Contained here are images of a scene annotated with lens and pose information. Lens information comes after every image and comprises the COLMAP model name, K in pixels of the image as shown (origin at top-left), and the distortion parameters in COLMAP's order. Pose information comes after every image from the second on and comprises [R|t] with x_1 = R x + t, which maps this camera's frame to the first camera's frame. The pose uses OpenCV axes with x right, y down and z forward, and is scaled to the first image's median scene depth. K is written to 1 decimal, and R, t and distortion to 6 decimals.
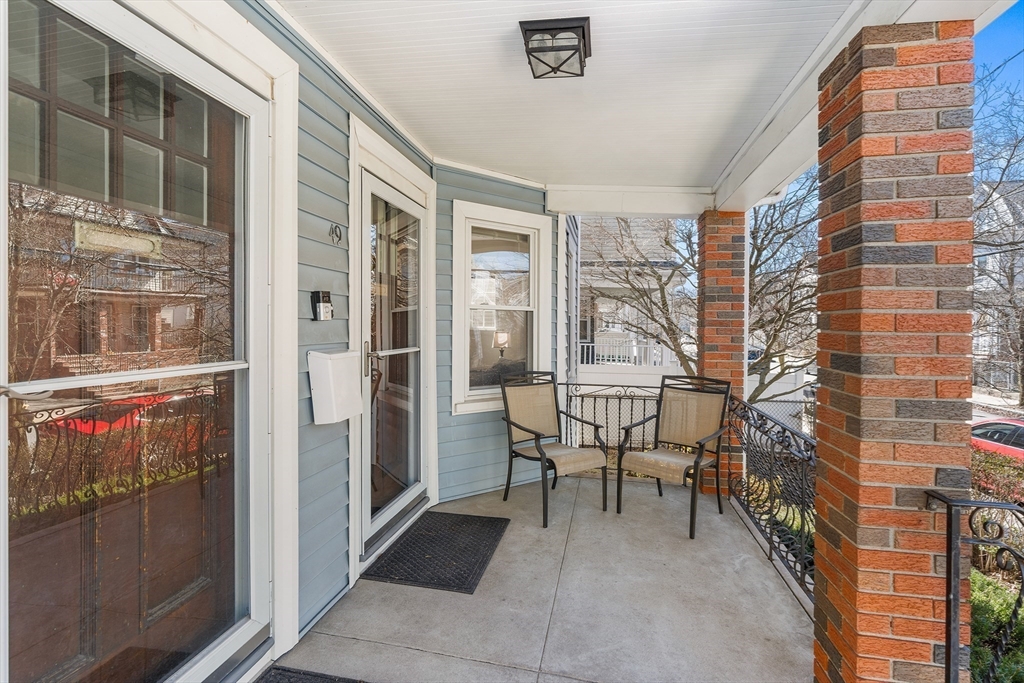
lens RADIAL K [[478.0, 0, 511.1], [0, 478.0, 333.2], [0, 0, 1]] dist [-0.000069, 0.000181]
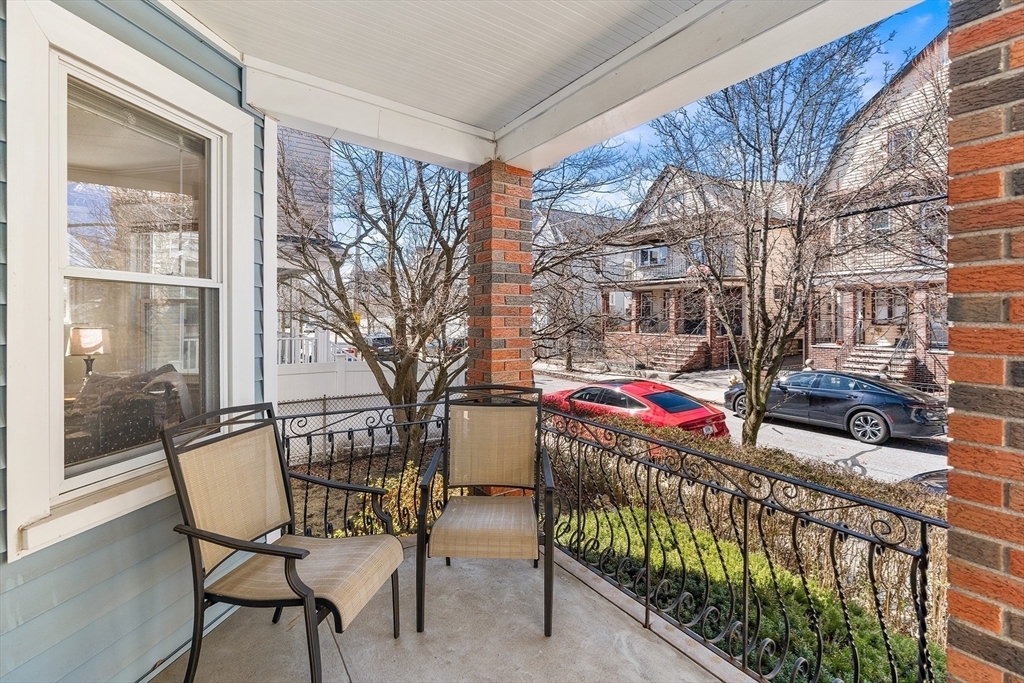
lens RADIAL K [[480.4, 0, 506.3], [0, 480.4, 316.7], [0, 0, 1]] dist [0.000578, 0.000040]
pose [[0.719443, -0.010379, 0.694474, -0.098674], [0.014248, 0.999898, 0.000183, -0.012269], [-0.694406, 0.009763, 0.719517, 0.438048]]
